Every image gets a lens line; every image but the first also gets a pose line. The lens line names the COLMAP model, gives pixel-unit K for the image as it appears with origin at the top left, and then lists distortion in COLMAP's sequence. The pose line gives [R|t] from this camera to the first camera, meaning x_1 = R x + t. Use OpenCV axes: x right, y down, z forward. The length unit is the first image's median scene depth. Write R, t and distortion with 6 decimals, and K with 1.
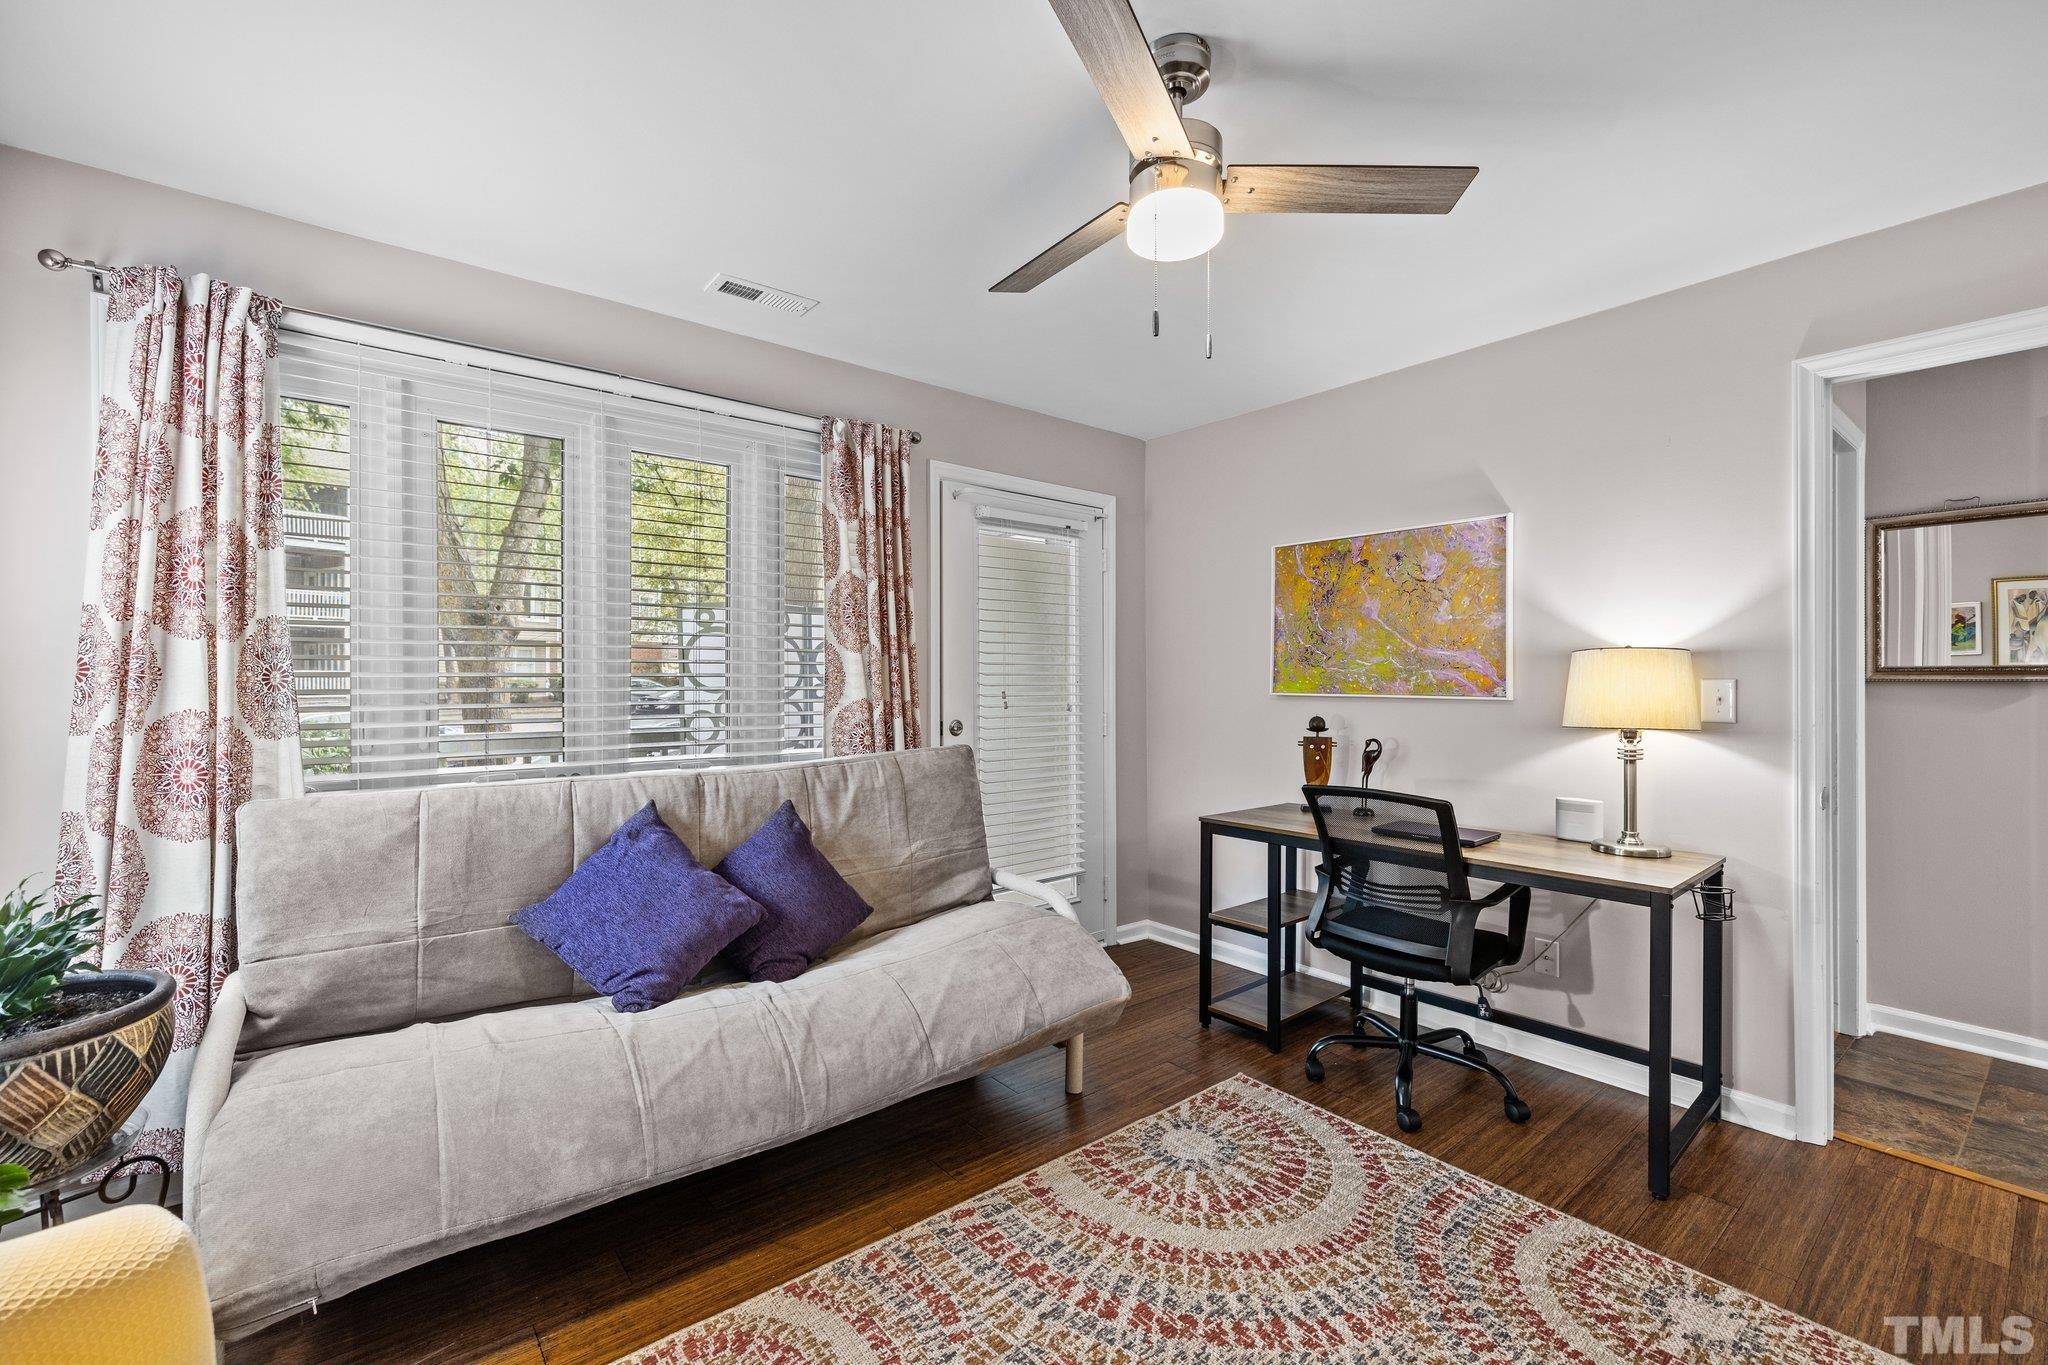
lens RADIAL K [[866.5, 0, 1026.7], [0, 866.5, 677.4], [0, 0, 1]] dist [-0.000657, 0.000163]
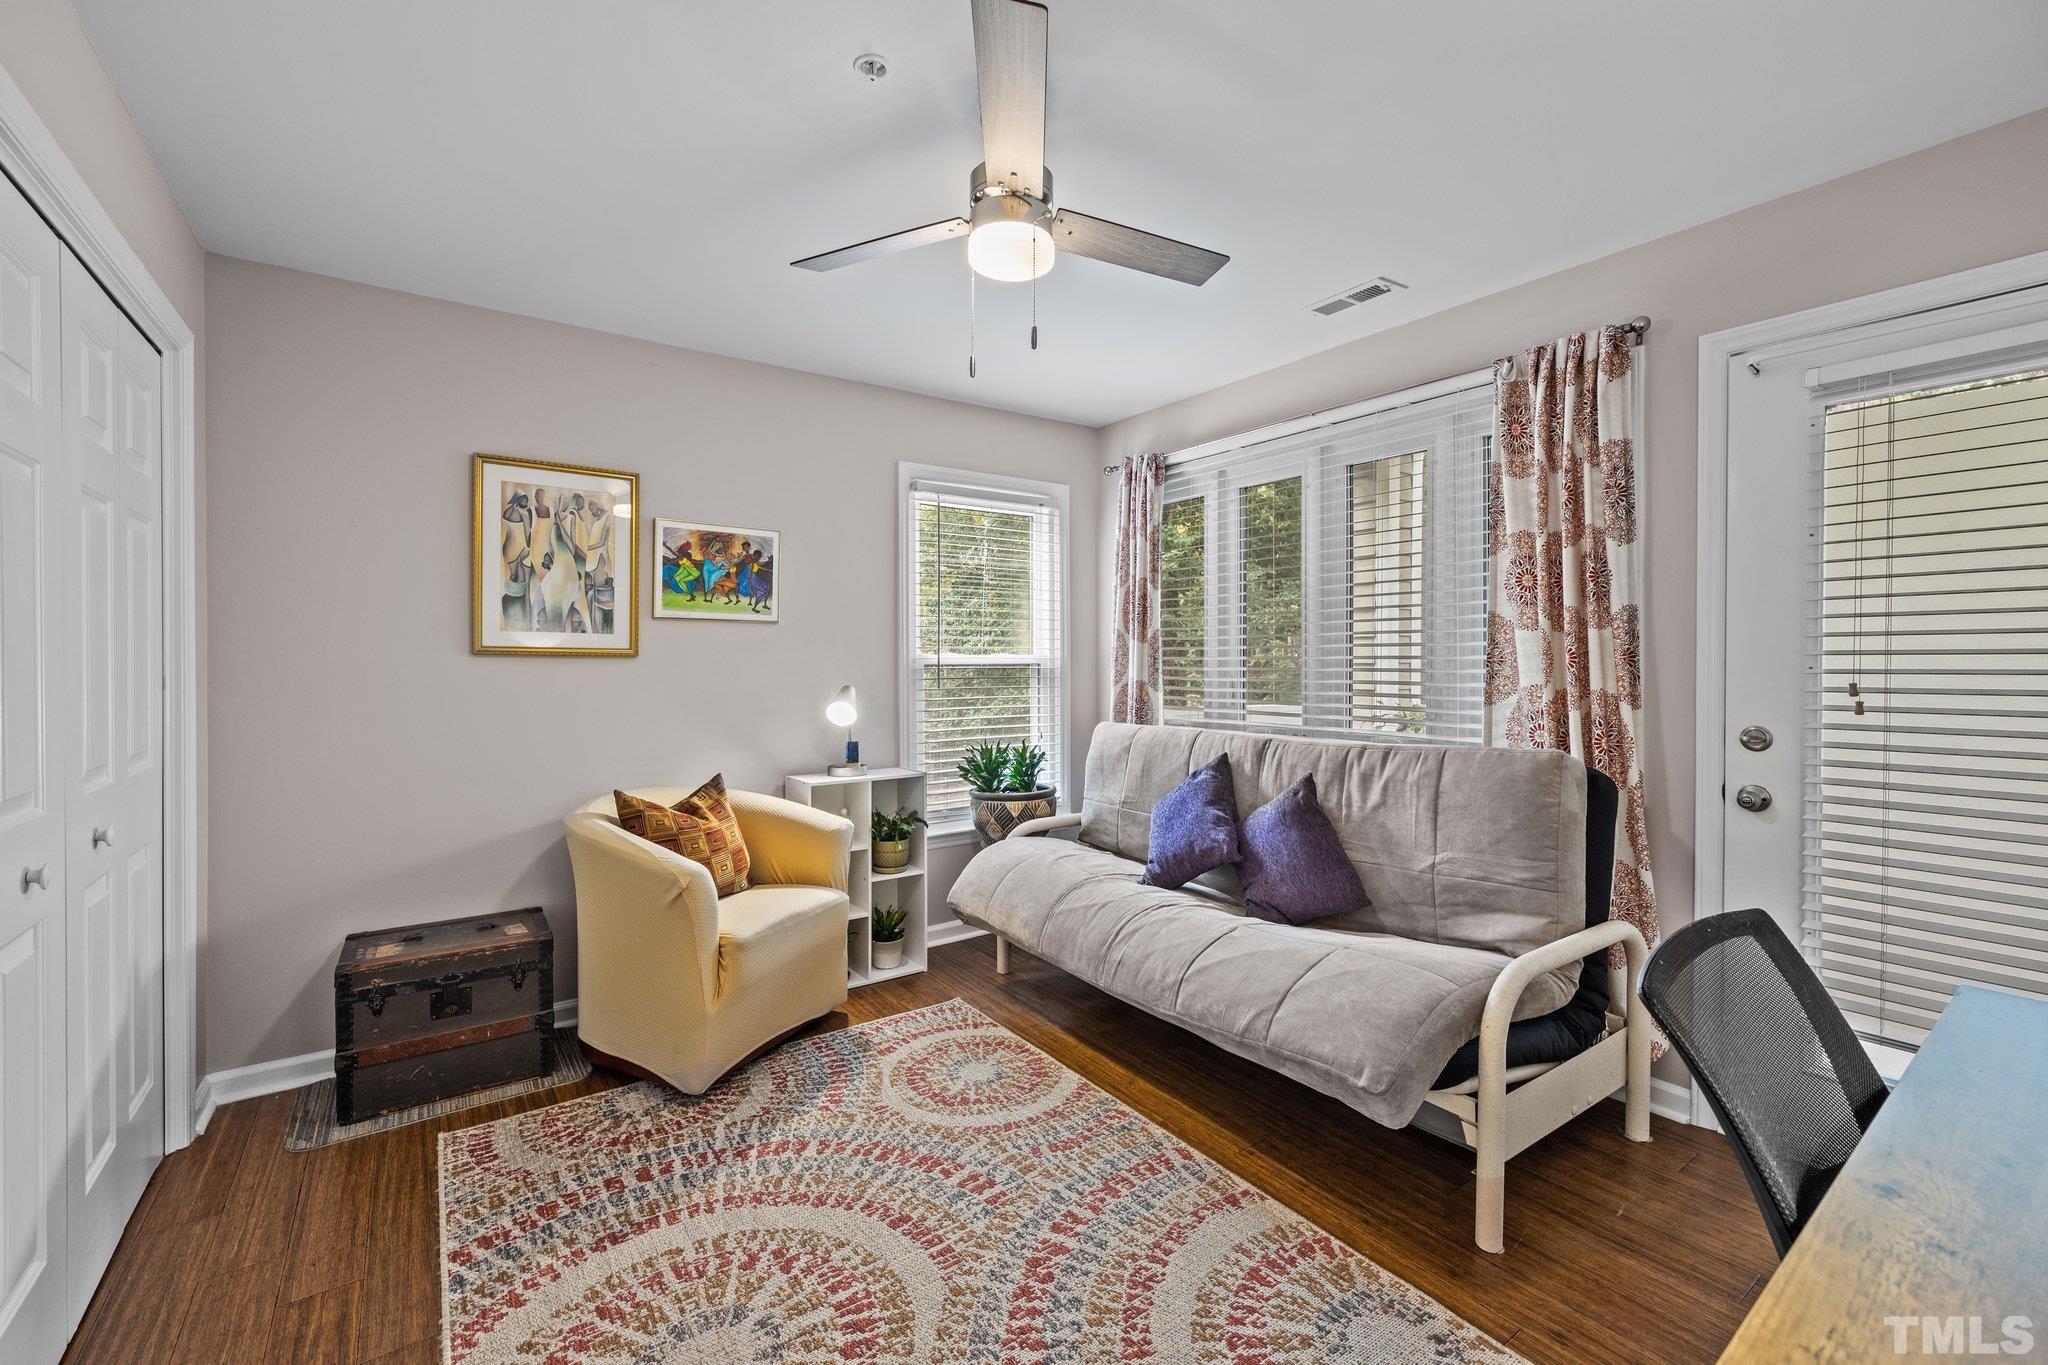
lens RADIAL K [[872.2, 0, 1012.5], [0, 872.2, 663.1], [0, 0, 1]] dist [0.000888, 0.000282]
pose [[-0.087976, 0.004574, -0.996112, 1.024279], [0.003355, 0.999985, 0.004295, -0.002155], [0.996117, -0.002964, -0.087990, 0.874817]]
